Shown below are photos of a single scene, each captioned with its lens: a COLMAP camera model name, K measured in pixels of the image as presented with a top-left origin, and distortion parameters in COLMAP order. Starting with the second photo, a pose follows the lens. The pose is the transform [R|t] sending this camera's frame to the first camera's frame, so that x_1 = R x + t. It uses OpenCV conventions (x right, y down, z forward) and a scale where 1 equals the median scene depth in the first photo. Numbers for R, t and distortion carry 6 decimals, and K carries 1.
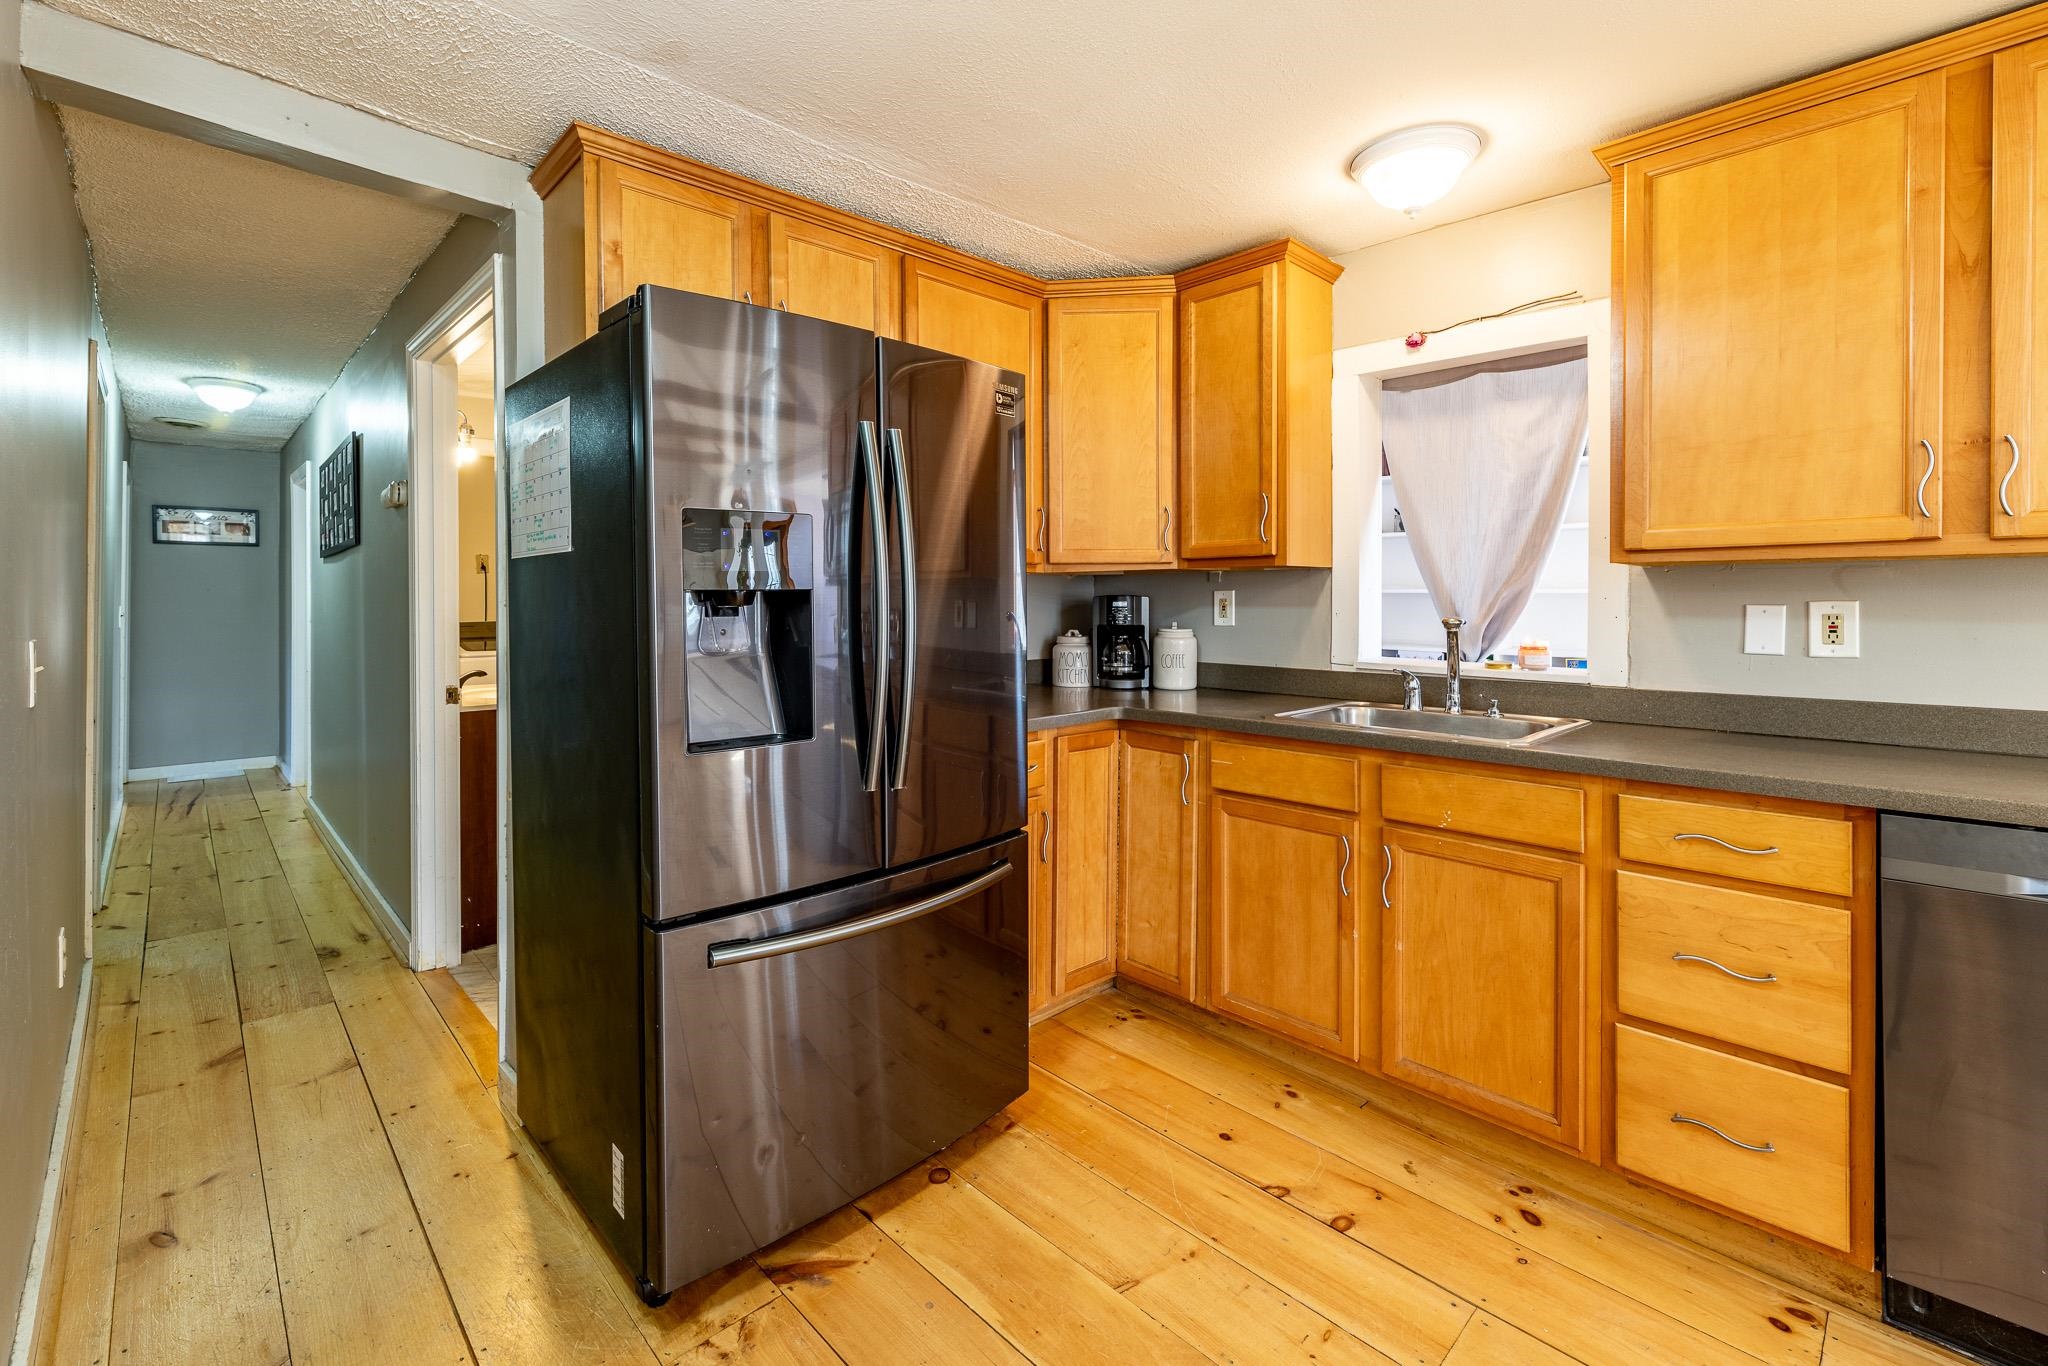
lens RADIAL K [[895.7, 0, 969.8], [0, 895.7, 609.2], [0, 0, 1]] dist [-0.002434, 0.000032]
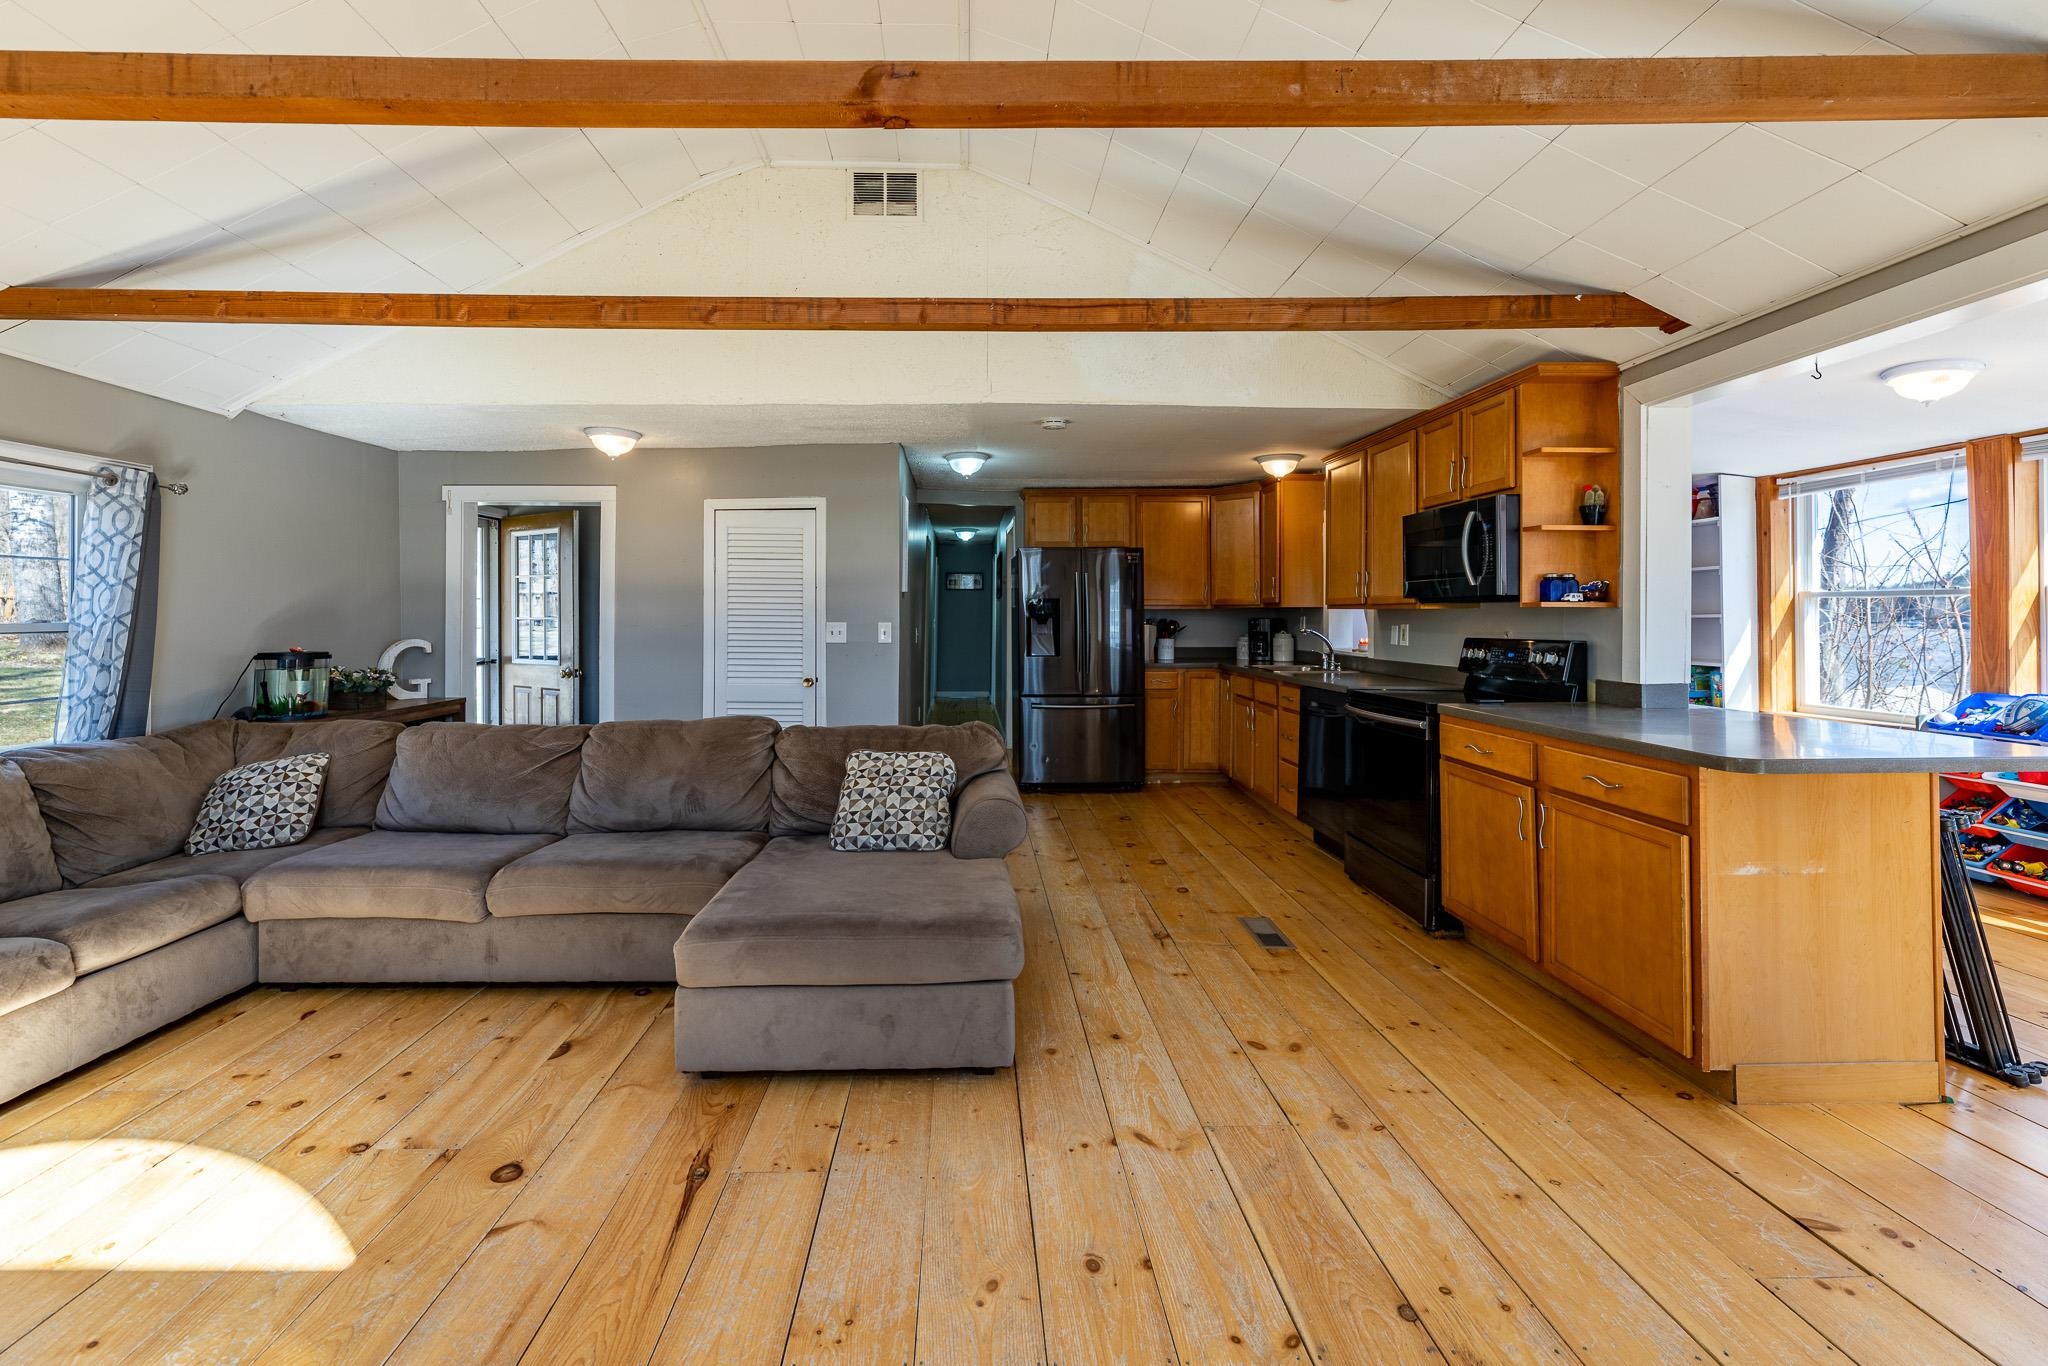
lens RADIAL K [[851.6, 0, 995.1], [0, 851.6, 616.9], [0, 0, 1]] dist [0.000411, -0.000329]
pose [[0.768374, 0.004640, -0.639984, 1.435237], [-0.008738, 0.999957, -0.003241, -0.009416], [0.639942, 0.008082, 0.768381, -1.464597]]
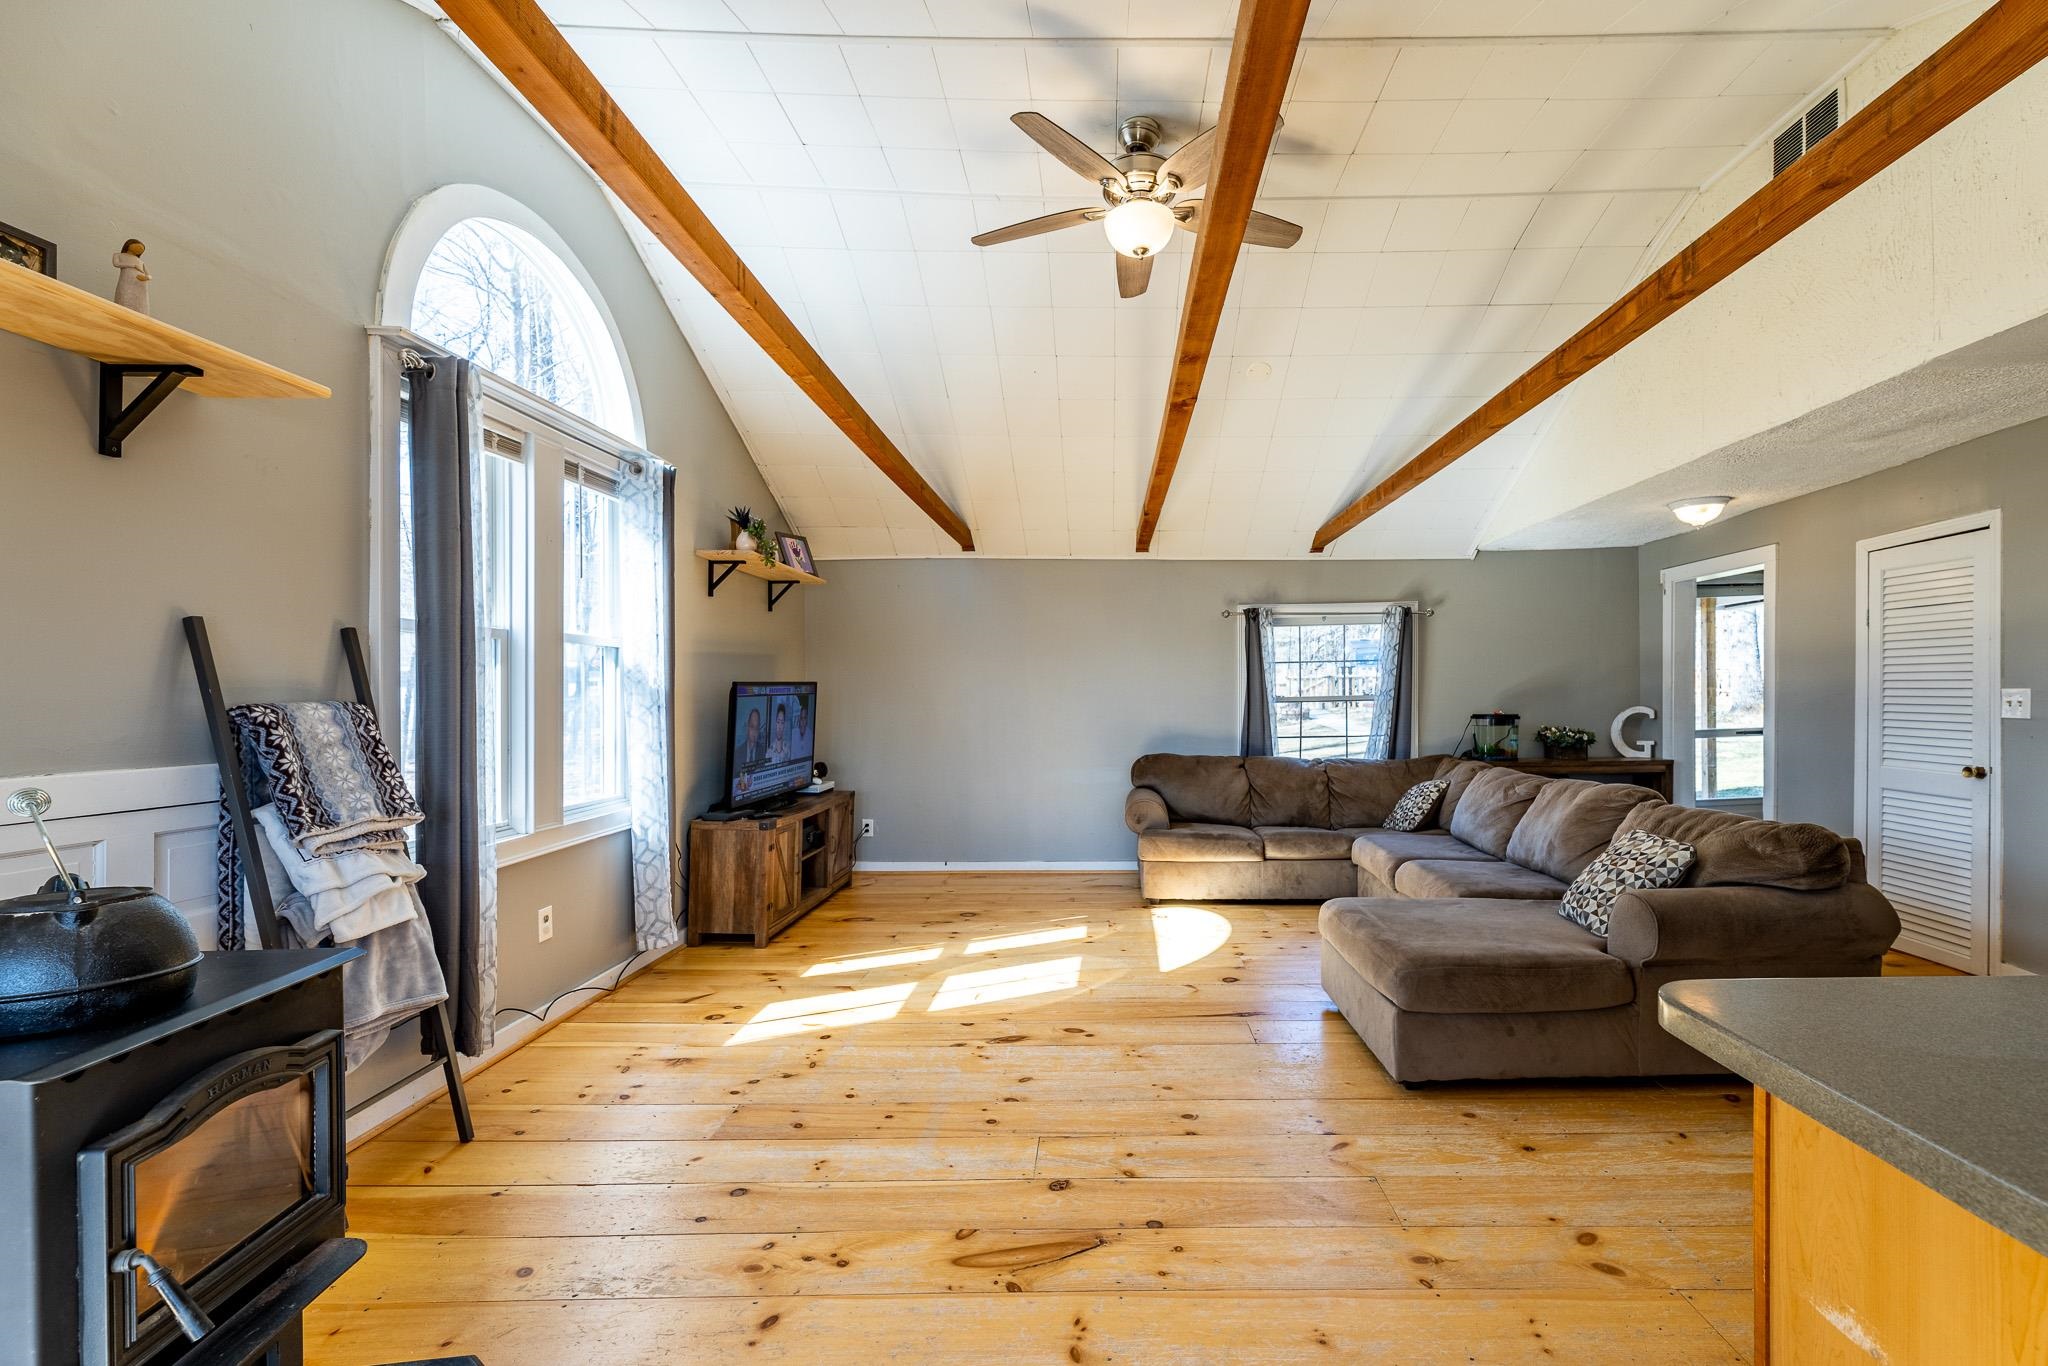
lens RADIAL K [[895.7, 0, 1095.6], [0, 895.7, 701.2], [0, 0, 1]] dist [-0.002434, 0.000032]
pose [[-0.660435, 0.018276, -0.750660, 1.985701], [0.013190, 0.999832, 0.012737, -0.018288], [0.750767, -0.001489, -0.660565, -0.163403]]
